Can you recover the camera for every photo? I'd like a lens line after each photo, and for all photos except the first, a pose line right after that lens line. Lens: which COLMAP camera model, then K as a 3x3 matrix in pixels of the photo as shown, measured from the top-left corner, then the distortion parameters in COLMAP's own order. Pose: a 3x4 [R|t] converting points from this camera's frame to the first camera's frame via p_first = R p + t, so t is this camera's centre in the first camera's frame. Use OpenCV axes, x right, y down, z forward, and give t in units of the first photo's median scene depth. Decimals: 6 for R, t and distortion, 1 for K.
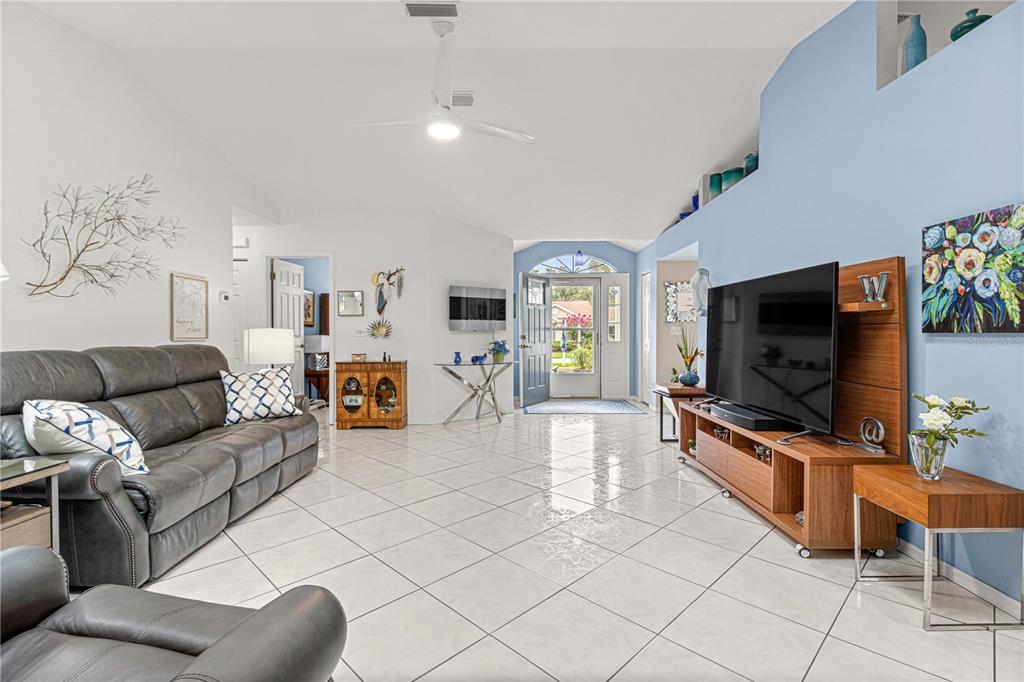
lens RADIAL K [[471.3, 0, 515.8], [0, 471.3, 335.8], [0, 0, 1]] dist [0.004612, -0.000581]
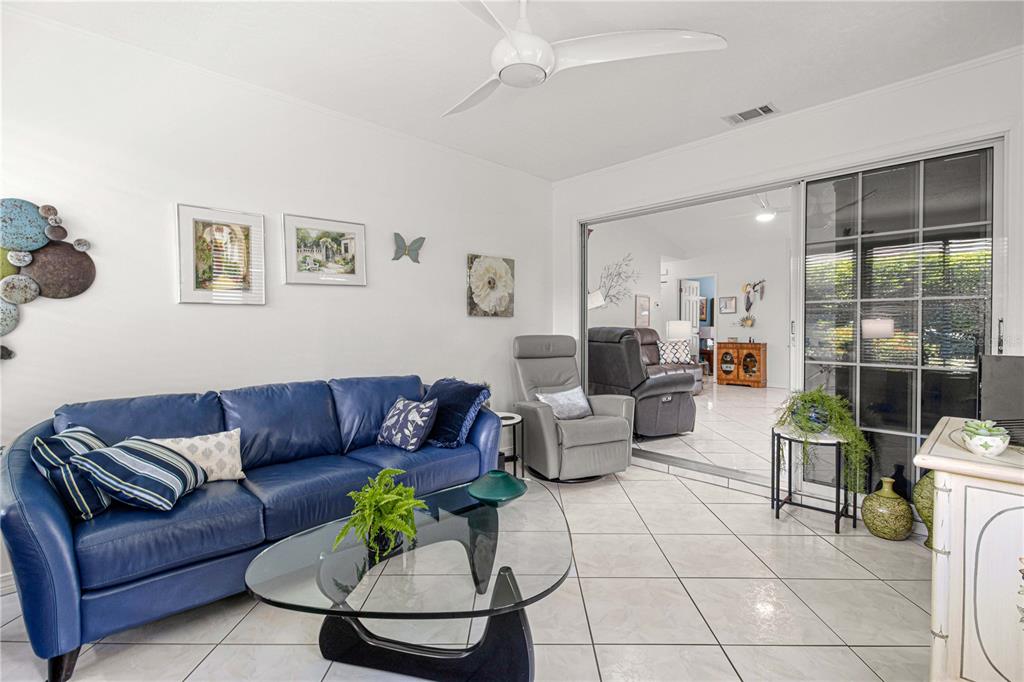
lens RADIAL K [[471.3, 0, 515.8], [0, 471.3, 335.8], [0, 0, 1]] dist [0.004612, -0.000581]
pose [[0.689407, 0.010989, -0.724291, 0.303436], [-0.009575, 0.999936, 0.006057, 0.029948], [0.724311, 0.002759, 0.689468, -0.593371]]
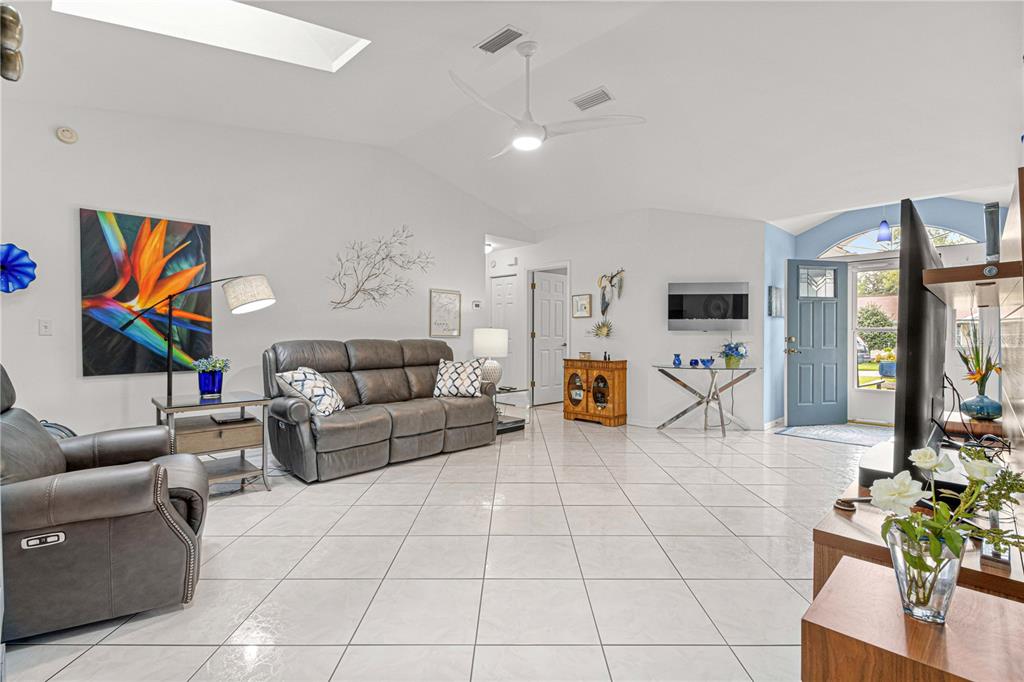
lens RADIAL K [[471.3, 0, 515.8], [0, 471.3, 335.8], [0, 0, 1]] dist [0.004612, -0.000581]
pose [[0.706630, 0.006137, -0.707556, 0.327869], [-0.011645, 0.999928, -0.002956, 0.005457], [0.707487, 0.010328, 0.706651, 0.123007]]
